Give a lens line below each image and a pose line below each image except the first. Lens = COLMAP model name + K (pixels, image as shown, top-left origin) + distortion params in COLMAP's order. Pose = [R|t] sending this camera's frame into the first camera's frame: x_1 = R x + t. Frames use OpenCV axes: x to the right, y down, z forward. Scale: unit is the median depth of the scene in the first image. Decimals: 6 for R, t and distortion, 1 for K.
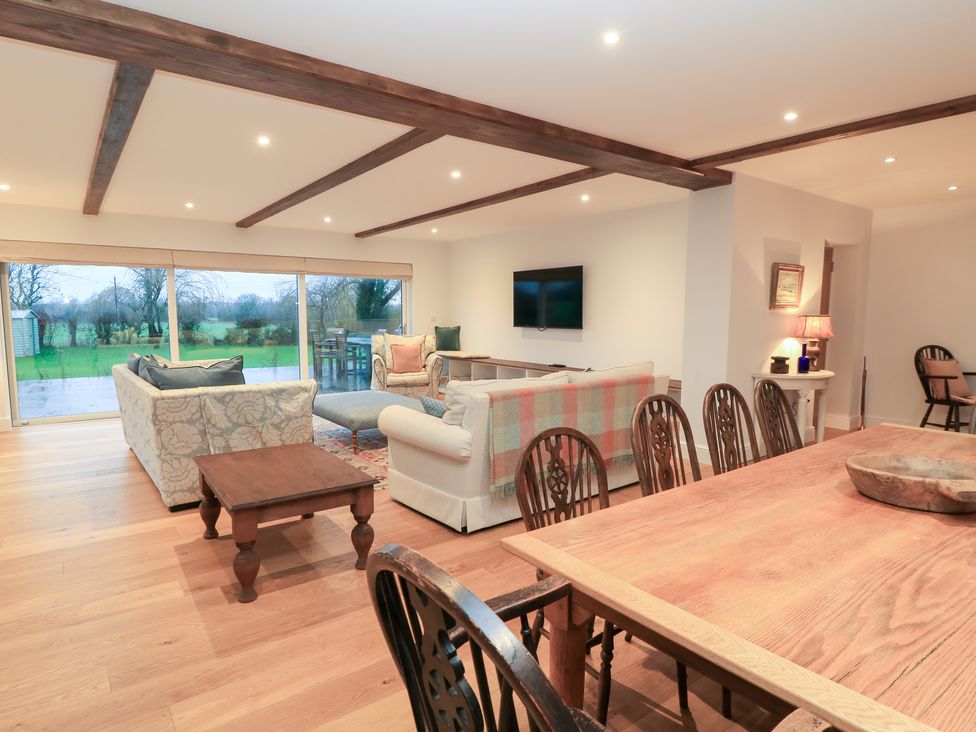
lens RADIAL K [[562.8, 0, 488.0], [0, 562.8, 366.0], [0, 0, 1]] dist [-0.001268, -0.011145]
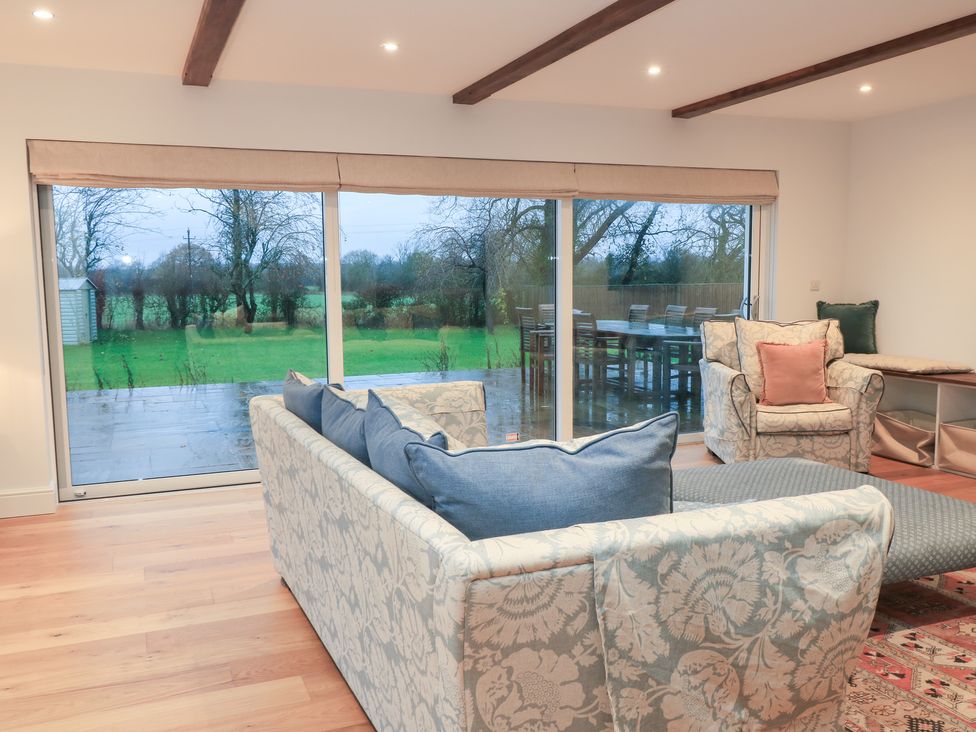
lens RADIAL K [[879.3, 0, 488.0], [0, 879.3, 366.0], [0, 0, 1]] dist [0.013563, 0.006636]
pose [[0.967064, 0.012166, -0.254241, -0.335557], [-0.009870, 0.999898, 0.010305, -0.040121], [0.254341, -0.007456, 0.967086, 0.400540]]
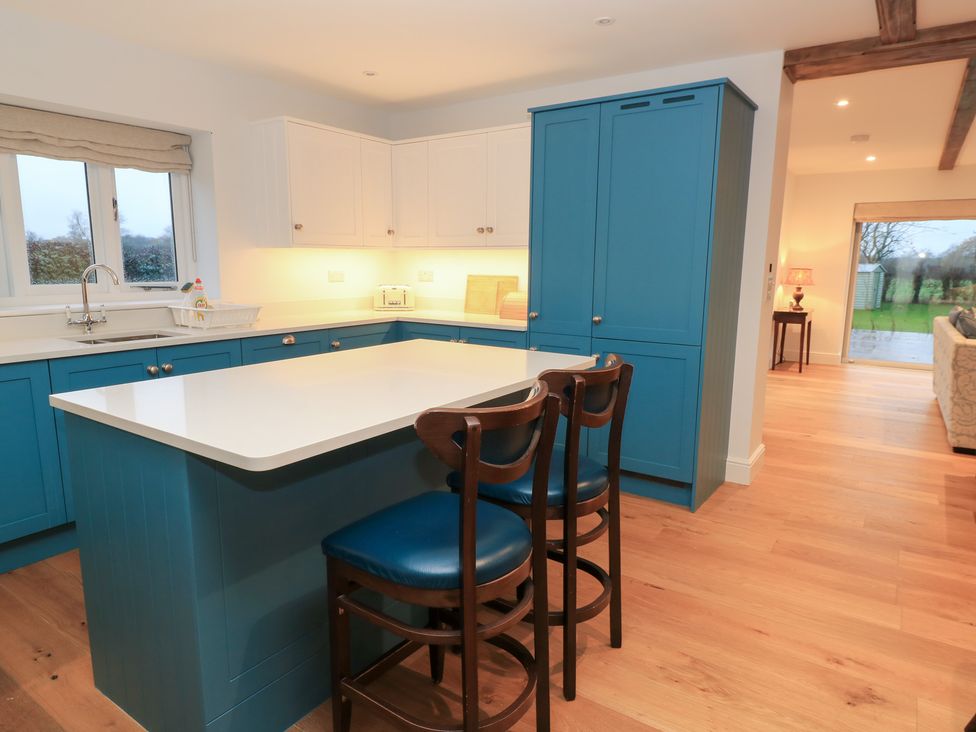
lens RADIAL K [[614.8, 0, 488.0], [0, 614.8, 366.0], [0, 0, 1]] dist [0.003563, 0.000322]
pose [[0.320232, 0.161773, -0.933424, 0.174795], [-0.102108, 0.985466, 0.135762, 0.020235], [0.941820, 0.051835, 0.332096, -0.189175]]
